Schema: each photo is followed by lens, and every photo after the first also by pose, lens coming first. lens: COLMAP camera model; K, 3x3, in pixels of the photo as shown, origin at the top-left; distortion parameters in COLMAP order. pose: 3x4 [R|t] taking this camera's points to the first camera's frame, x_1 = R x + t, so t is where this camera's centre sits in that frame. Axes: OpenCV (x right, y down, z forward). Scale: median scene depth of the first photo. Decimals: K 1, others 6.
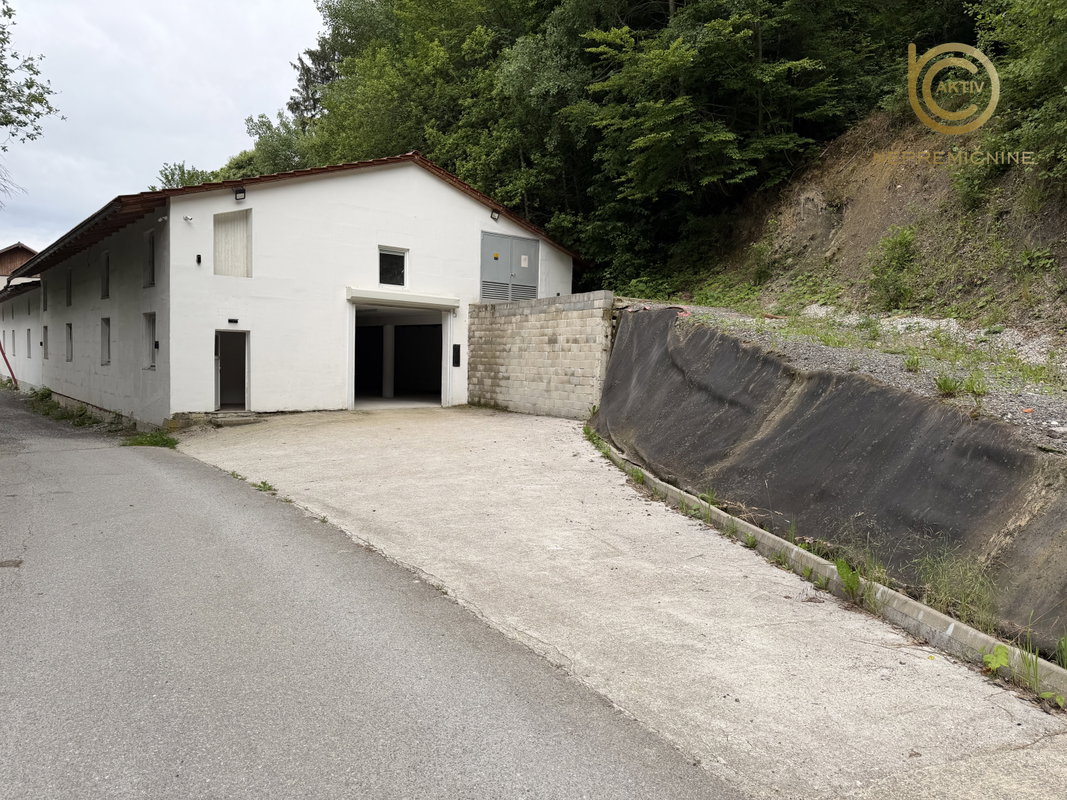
lens RADIAL K [[744.0, 0, 533.5], [0, 744.0, 400.0], [0, 0, 1]] dist [0.001288, -0.000135]
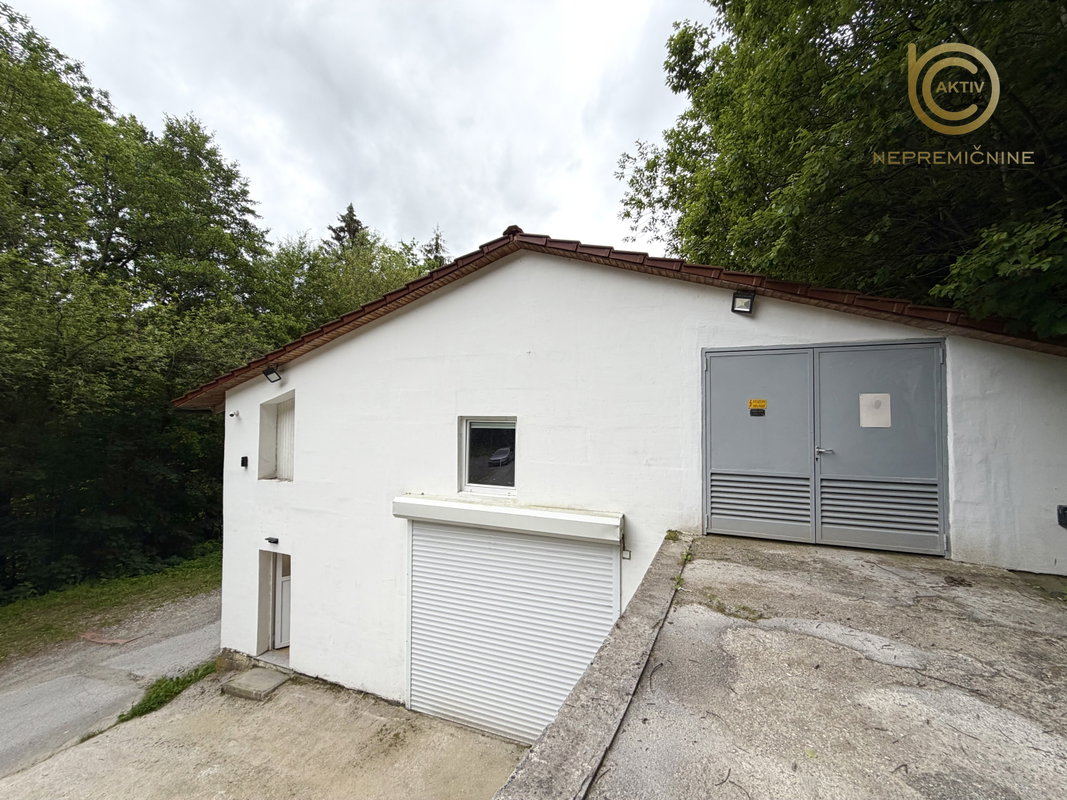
lens RADIAL K [[427.6, 0, 533.5], [0, 427.6, 400.0], [0, 0, 1]] dist [0.001346, 0.000111]
pose [[0.485282, -0.036979, -0.873576, 0.095921], [-0.028505, 0.997905, -0.058077, -0.202668], [0.873893, 0.053085, 0.483211, 0.889190]]
